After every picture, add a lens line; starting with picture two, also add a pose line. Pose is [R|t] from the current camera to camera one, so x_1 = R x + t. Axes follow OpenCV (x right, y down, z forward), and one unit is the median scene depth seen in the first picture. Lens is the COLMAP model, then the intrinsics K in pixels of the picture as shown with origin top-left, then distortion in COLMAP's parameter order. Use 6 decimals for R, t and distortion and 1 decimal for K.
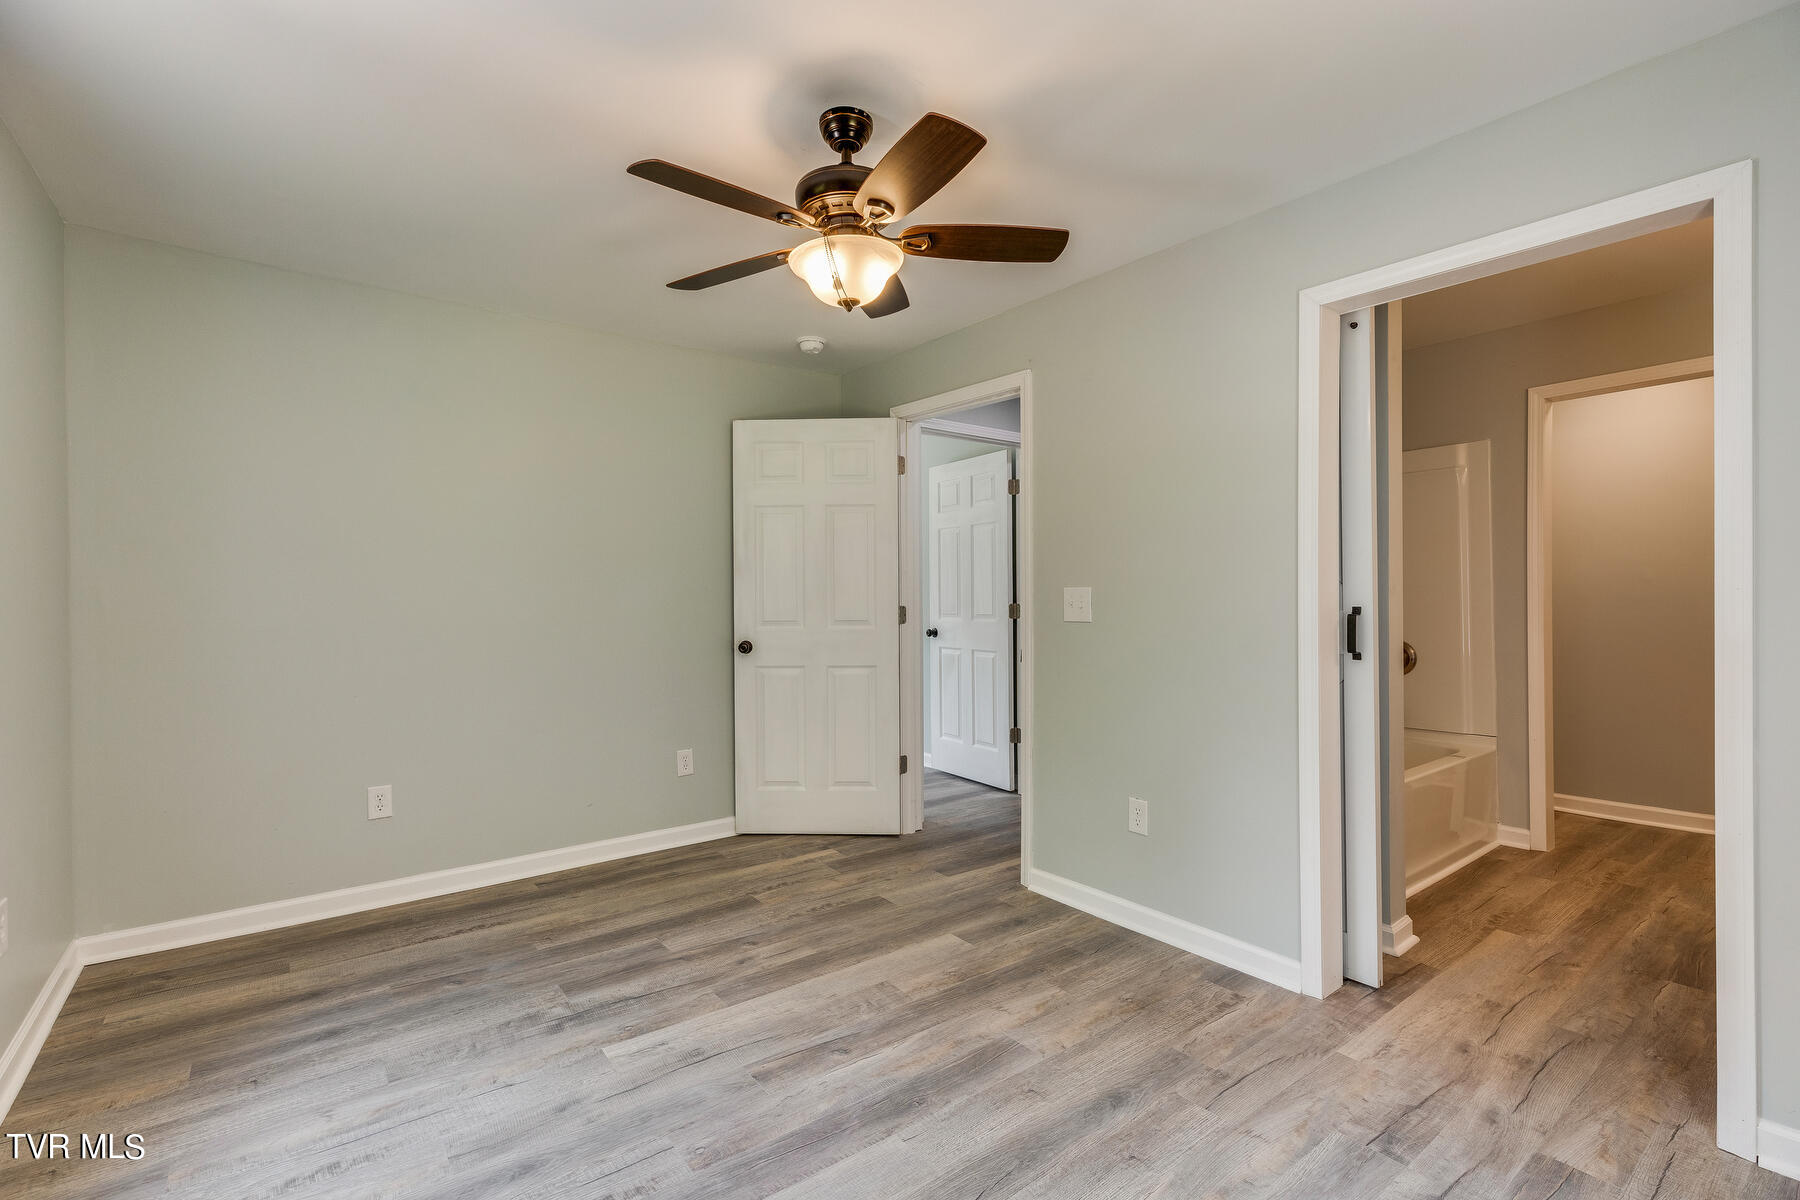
lens RADIAL K [[811.0, 0, 900.0], [0, 811.0, 600.0], [0, 0, 1]] dist [-0.000811, -0.000016]
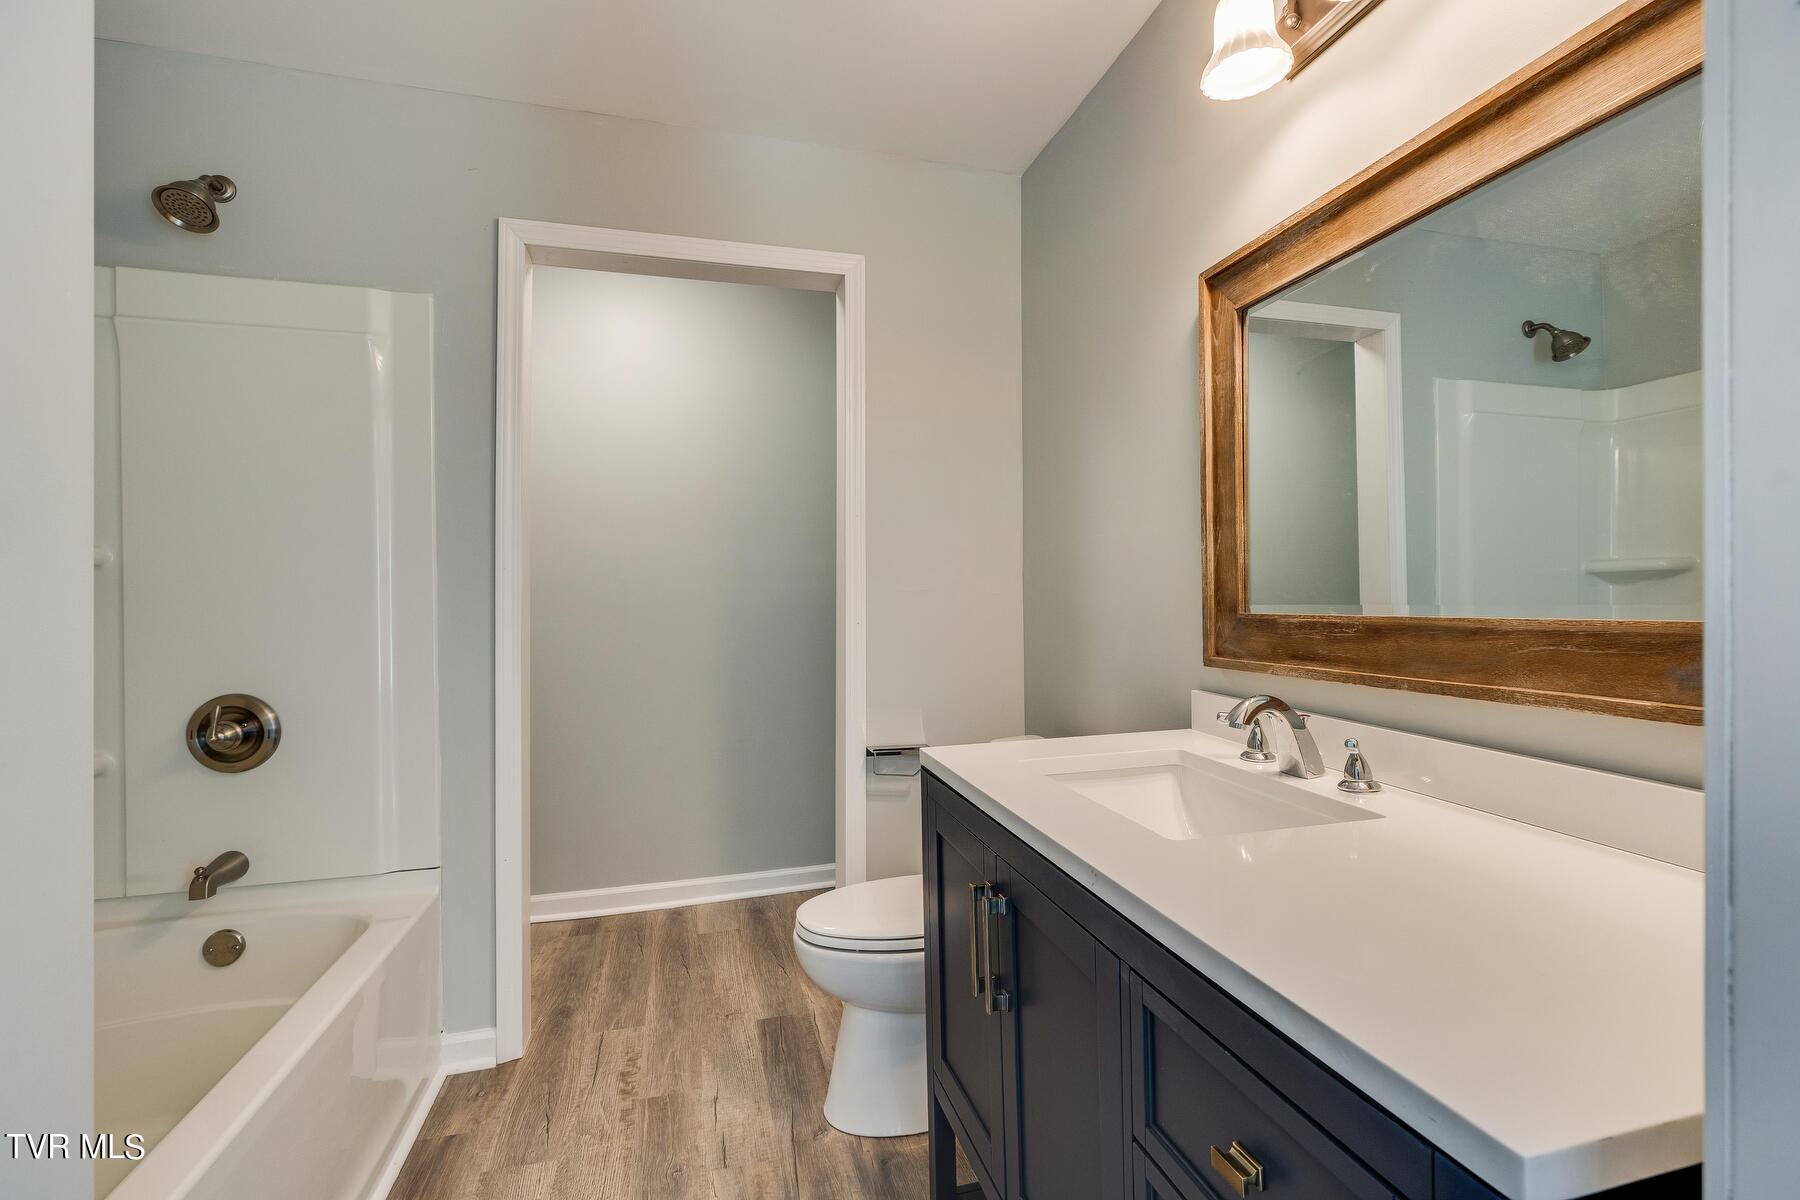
lens RADIAL K [[750.9, 0, 900.0], [0, 750.9, 600.0], [0, 0, 1]] dist [0.000226, 0.000046]
pose [[0.400231, 0.002241, 0.916412, 0.624715], [-0.000245, 0.999997, -0.002339, 0.005205], [-0.916414, 0.000712, 0.400230, 0.815450]]
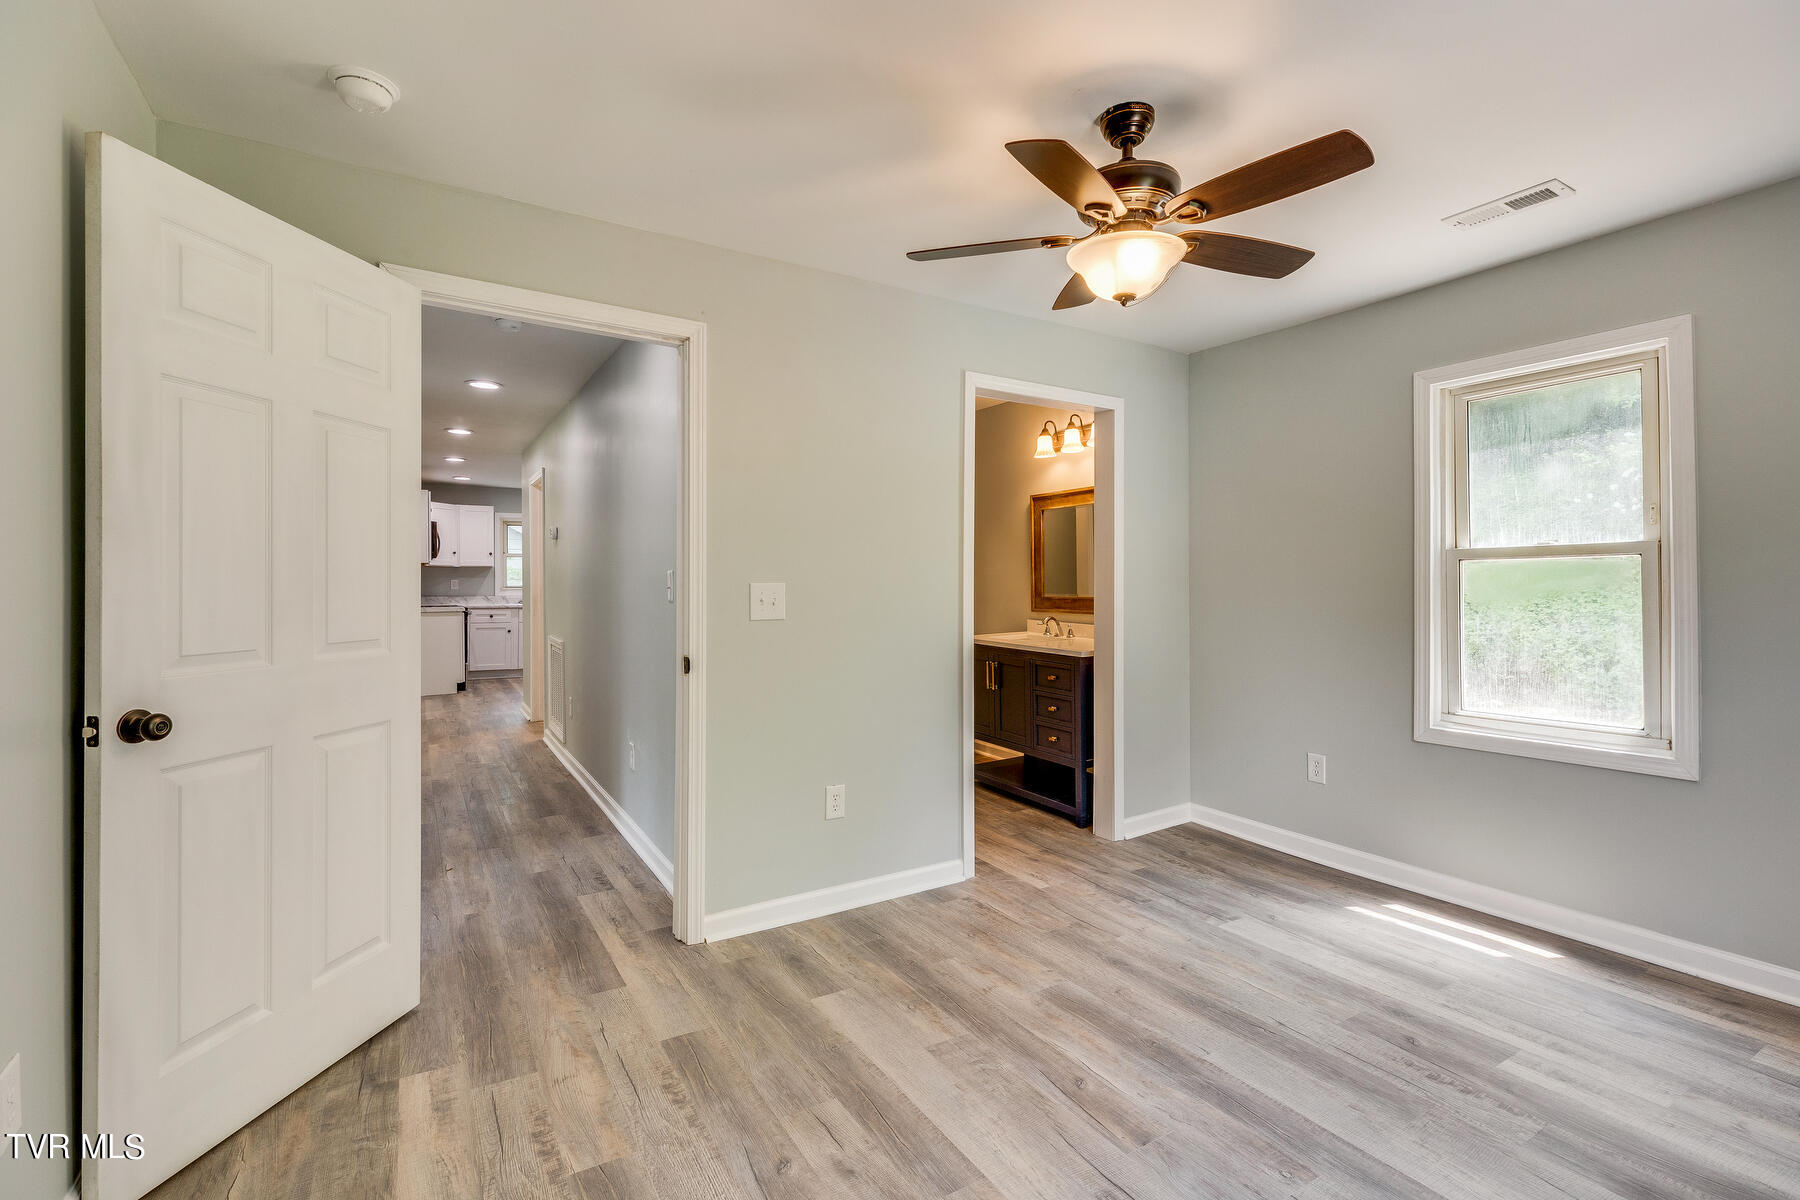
lens RADIAL K [[813.8, 0, 910.0], [0, 813.8, 583.7], [0, 0, 1]] dist [0.001405, 0.000123]
pose [[0.098307, 0.005597, 0.995140, -0.873594], [0.009991, 0.999928, -0.006610, -0.007261], [-0.995106, 0.010592, 0.098244, 0.939067]]
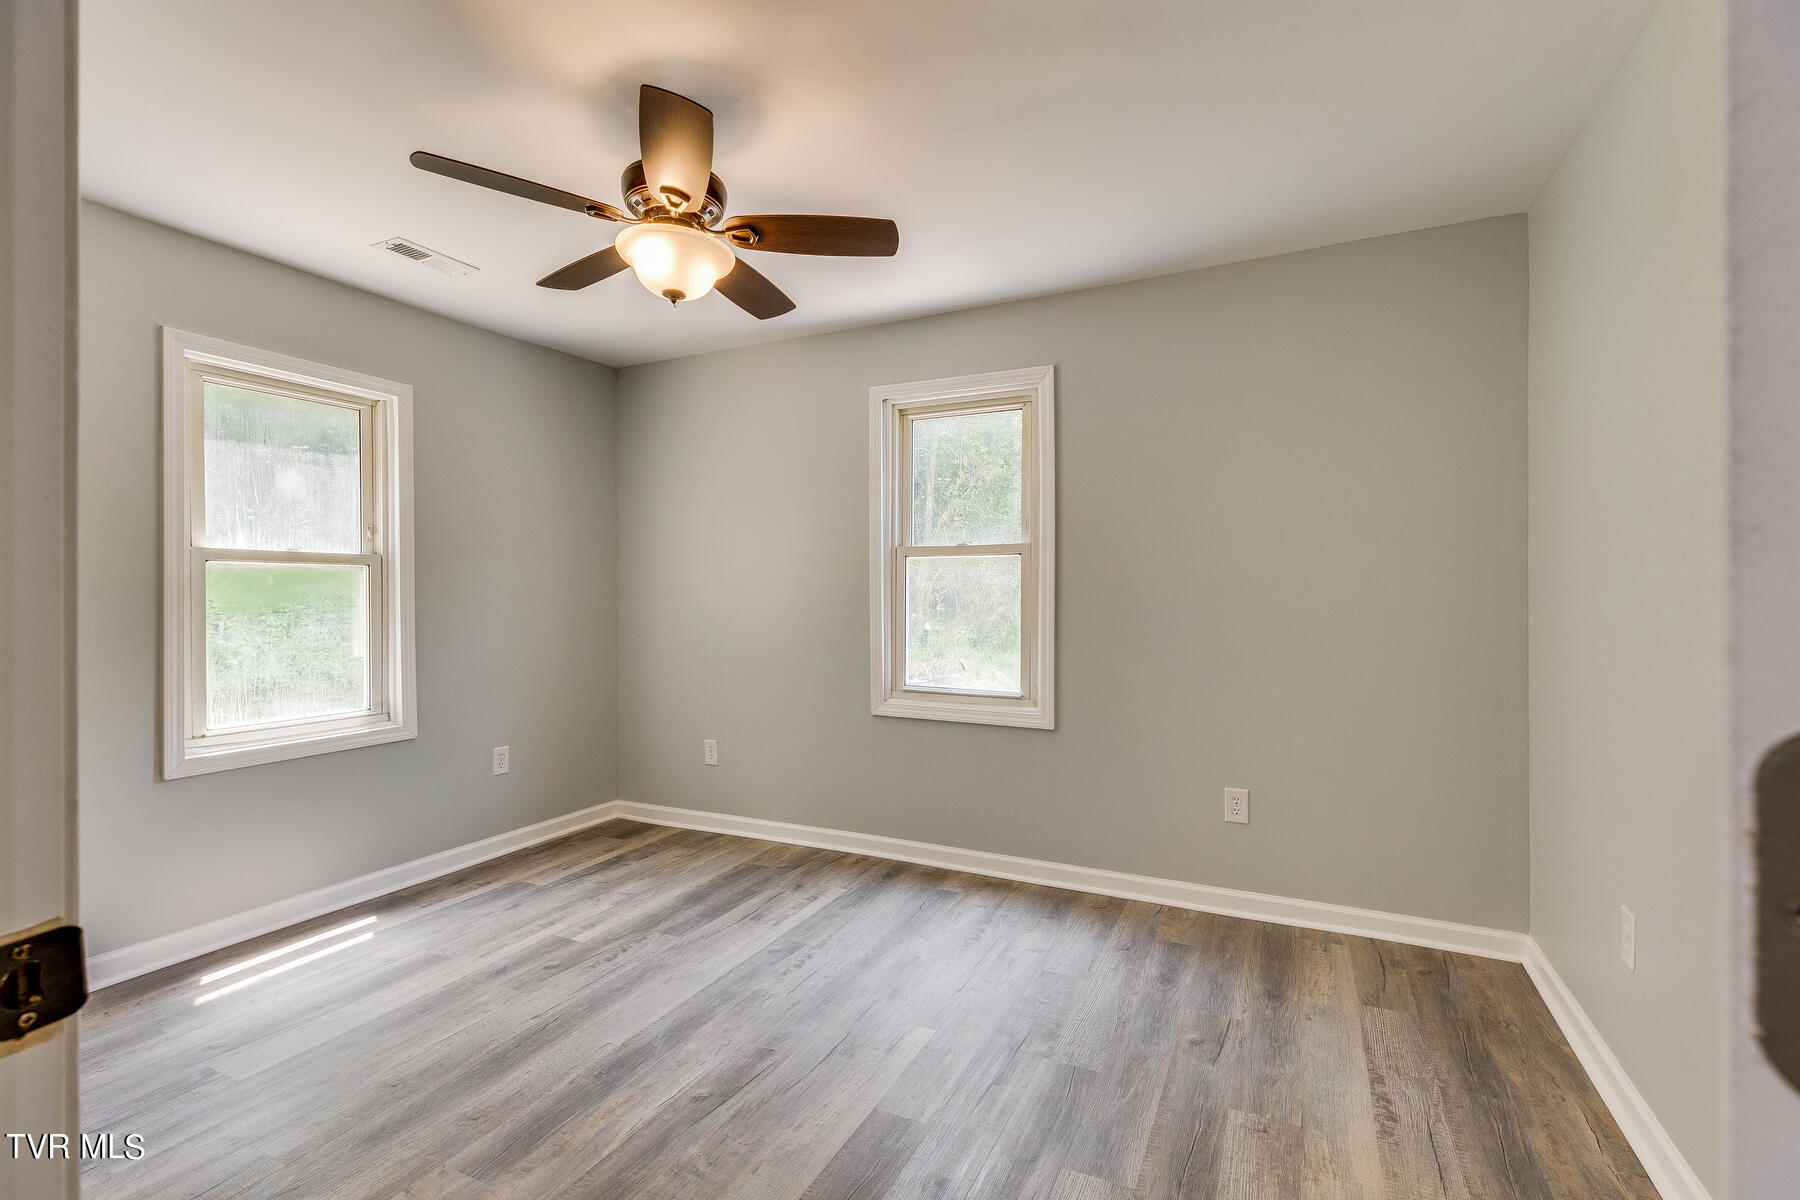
lens RADIAL K [[811.0, 0, 900.0], [0, 811.0, 600.0], [0, 0, 1]] dist [-0.000811, -0.000016]
pose [[-0.895800, 0.006698, -0.444407, 0.106960], [0.001473, 0.999926, 0.012102, -0.002022], [0.444455, 0.010186, -0.895743, 1.622755]]
